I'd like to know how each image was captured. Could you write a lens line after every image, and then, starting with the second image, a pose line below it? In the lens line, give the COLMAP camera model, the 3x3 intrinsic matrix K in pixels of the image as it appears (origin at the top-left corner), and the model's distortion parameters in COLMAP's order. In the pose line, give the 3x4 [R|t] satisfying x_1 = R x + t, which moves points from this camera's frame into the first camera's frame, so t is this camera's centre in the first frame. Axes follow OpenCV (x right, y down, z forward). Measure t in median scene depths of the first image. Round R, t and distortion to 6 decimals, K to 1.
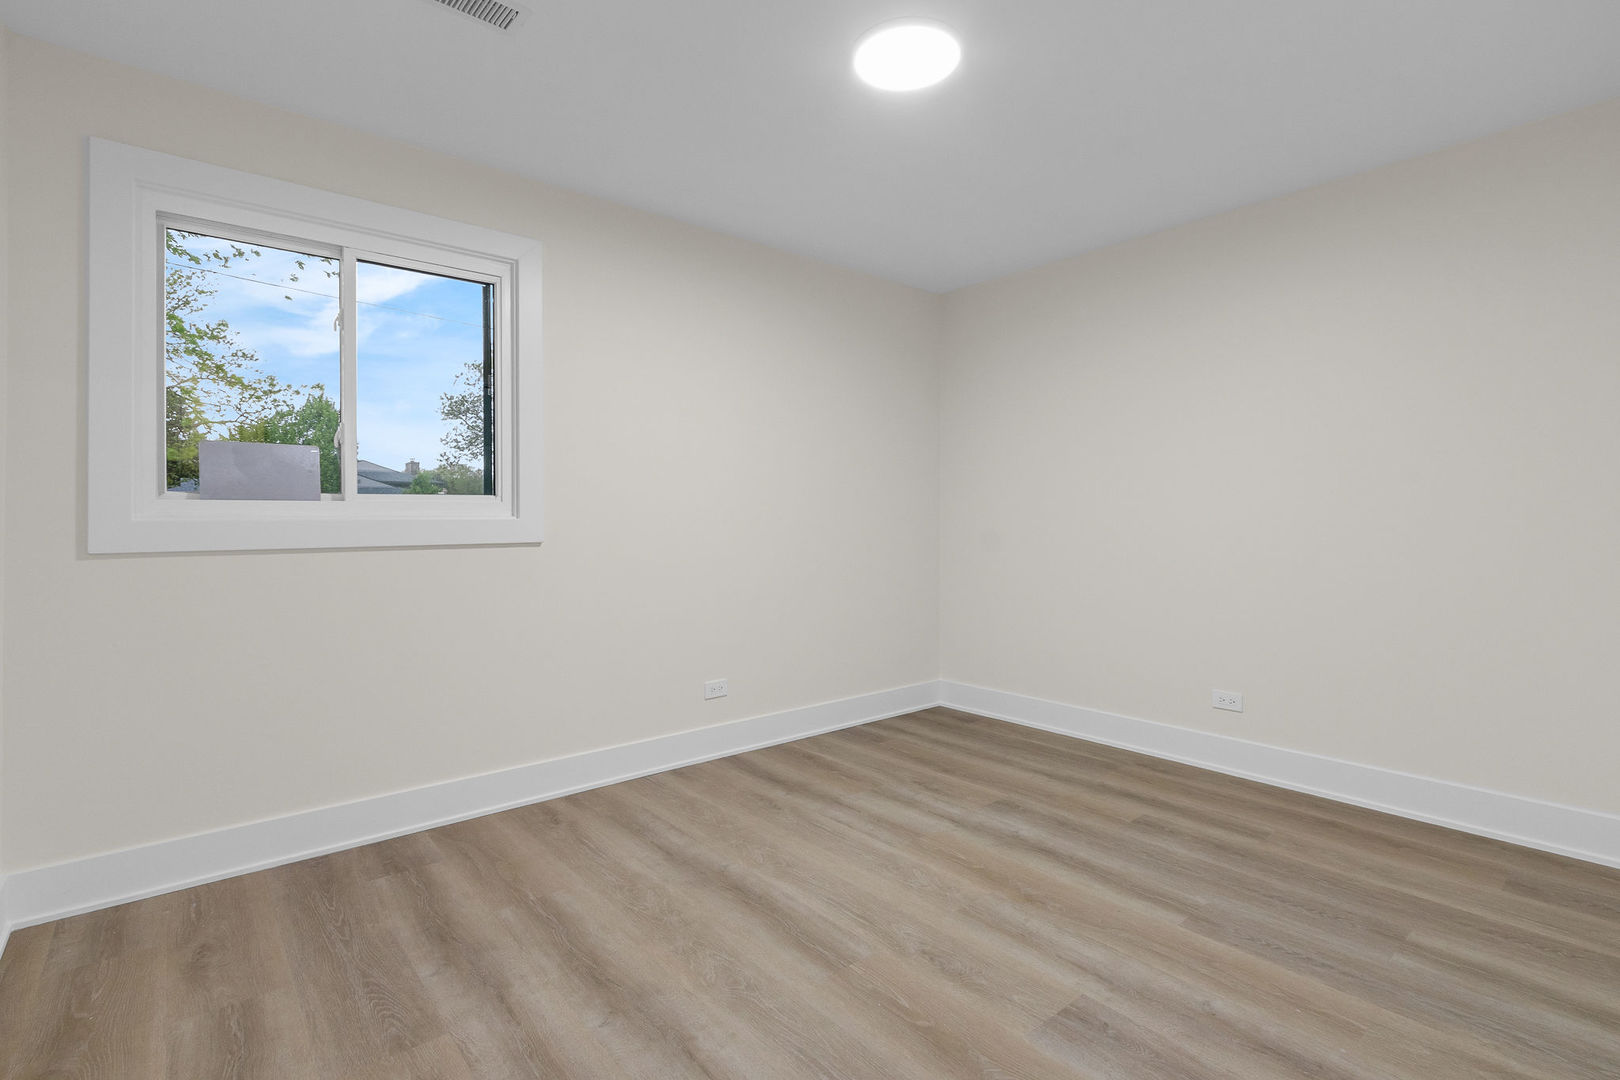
lens RADIAL K [[763.7, 0, 817.2], [0, 763.7, 532.1], [0, 0, 1]] dist [-0.005687, -0.001444]
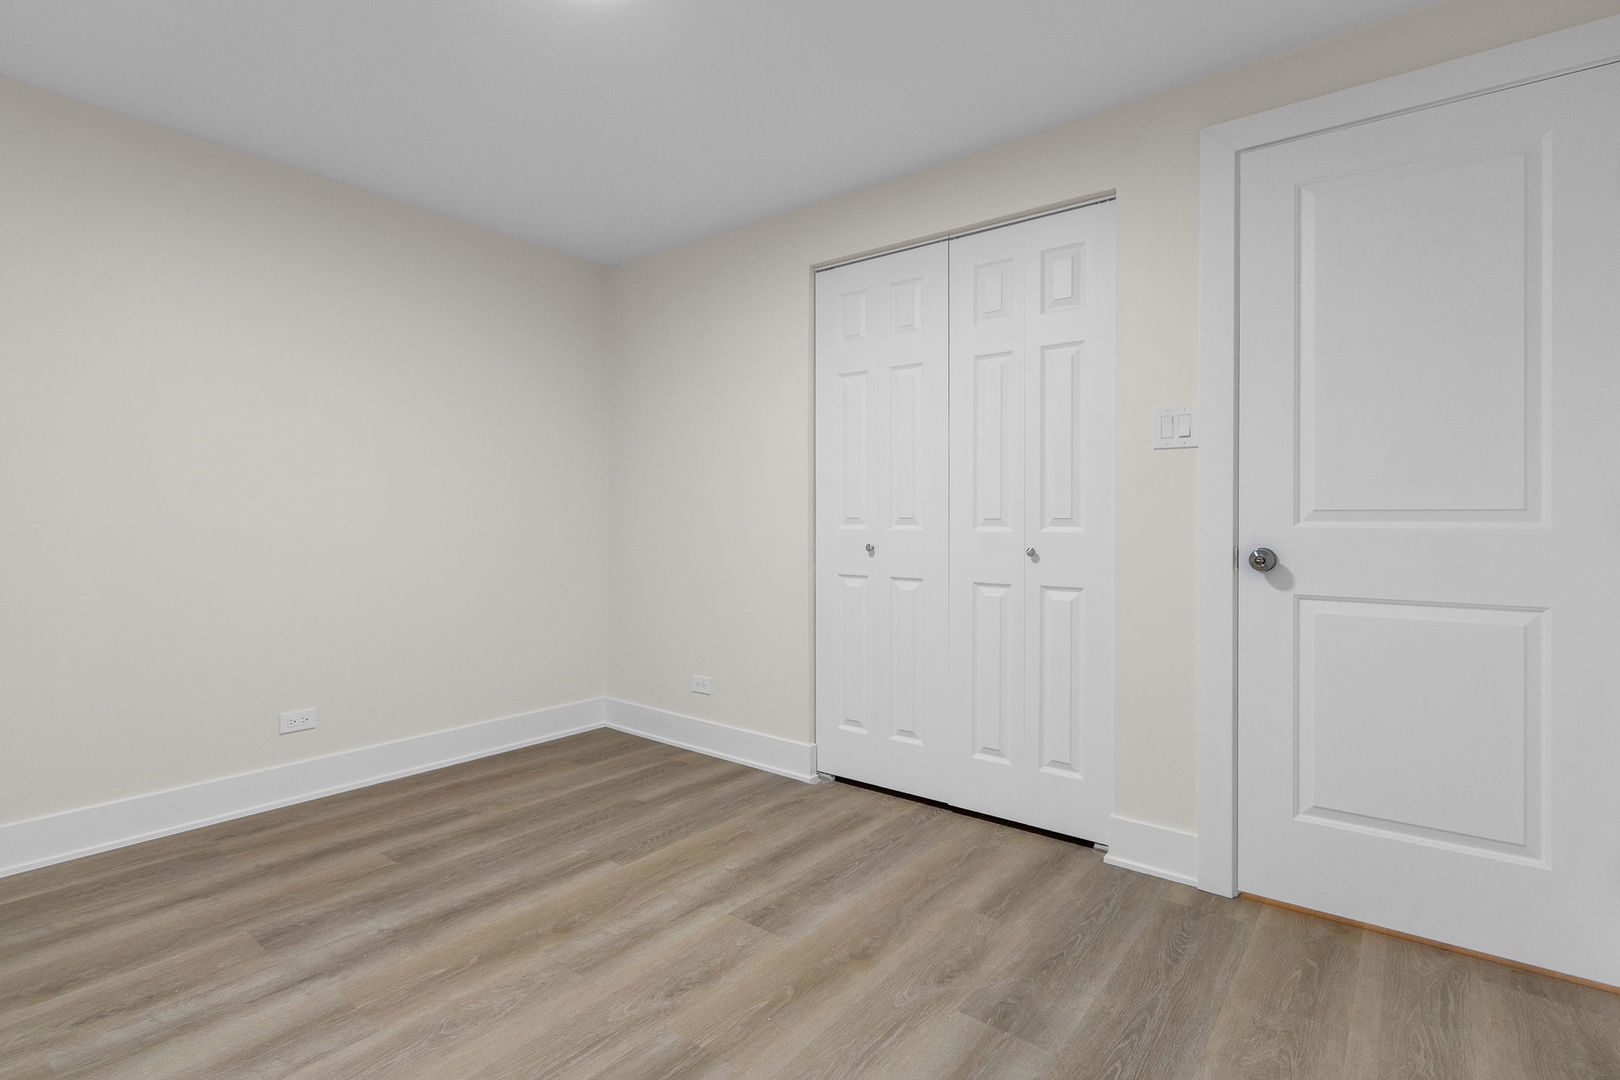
lens RADIAL K [[763.7, 0, 817.5], [0, 763.7, 528.8], [0, 0, 1]] dist [-0.005687, -0.001444]
pose [[-0.202115, -0.012308, 0.979284, -0.590798], [0.014951, 0.999766, 0.015651, -0.009125], [-0.979248, 0.017804, -0.201884, 0.767067]]
